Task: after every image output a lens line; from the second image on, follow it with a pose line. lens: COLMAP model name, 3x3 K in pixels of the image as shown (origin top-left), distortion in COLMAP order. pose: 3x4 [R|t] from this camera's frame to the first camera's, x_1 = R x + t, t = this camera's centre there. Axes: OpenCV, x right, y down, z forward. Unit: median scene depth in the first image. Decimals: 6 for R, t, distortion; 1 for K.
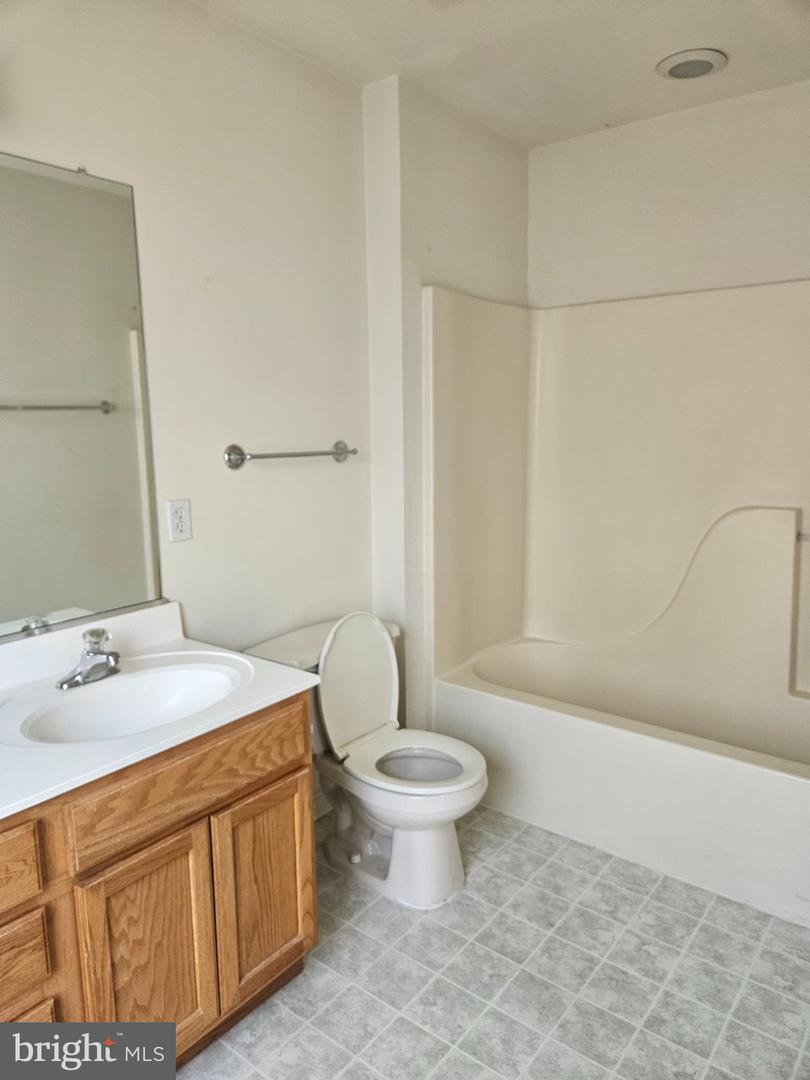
lens RADIAL K [[722.5, 0, 405.0], [0, 722.5, 532.6], [0, 0, 1]] dist [0.006880, -0.009193]
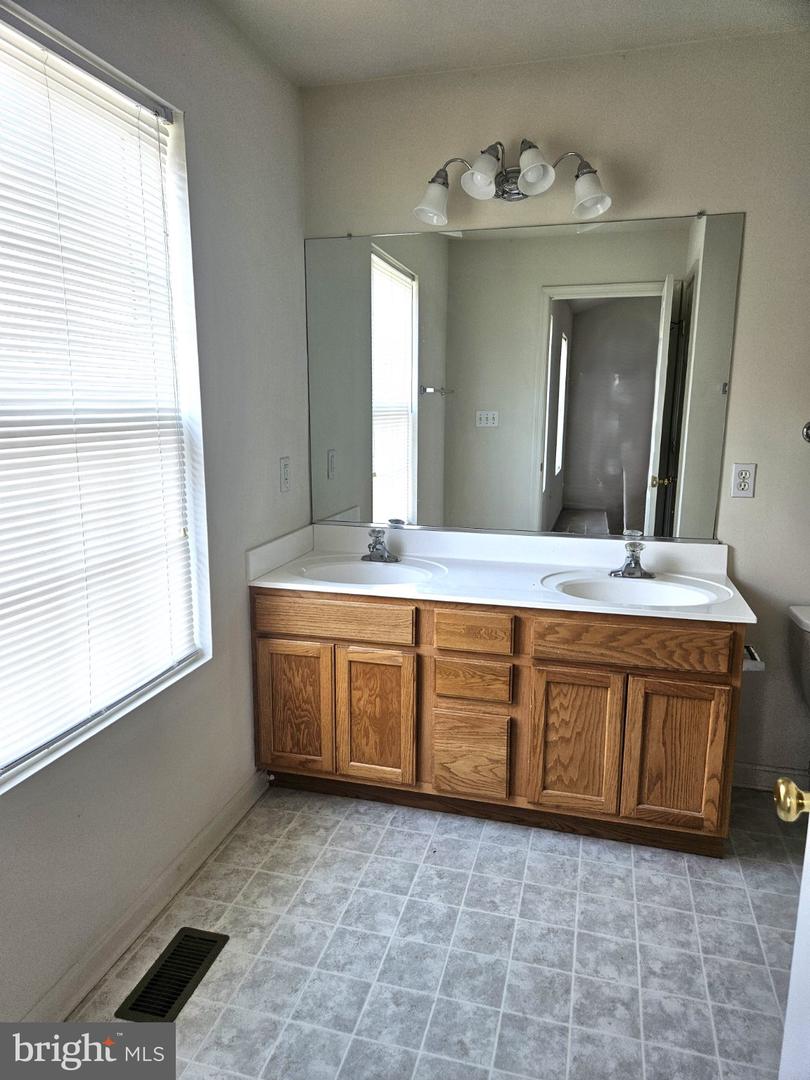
lens RADIAL K [[722.5, 0, 403.6], [0, 722.5, 542.2], [0, 0, 1]] dist [0.006880, -0.009193]
pose [[0.386654, 0.197694, -0.900786, 0.826785], [-0.151296, 0.977117, 0.149504, -0.015109], [0.909730, 0.078479, 0.407717, -0.021880]]
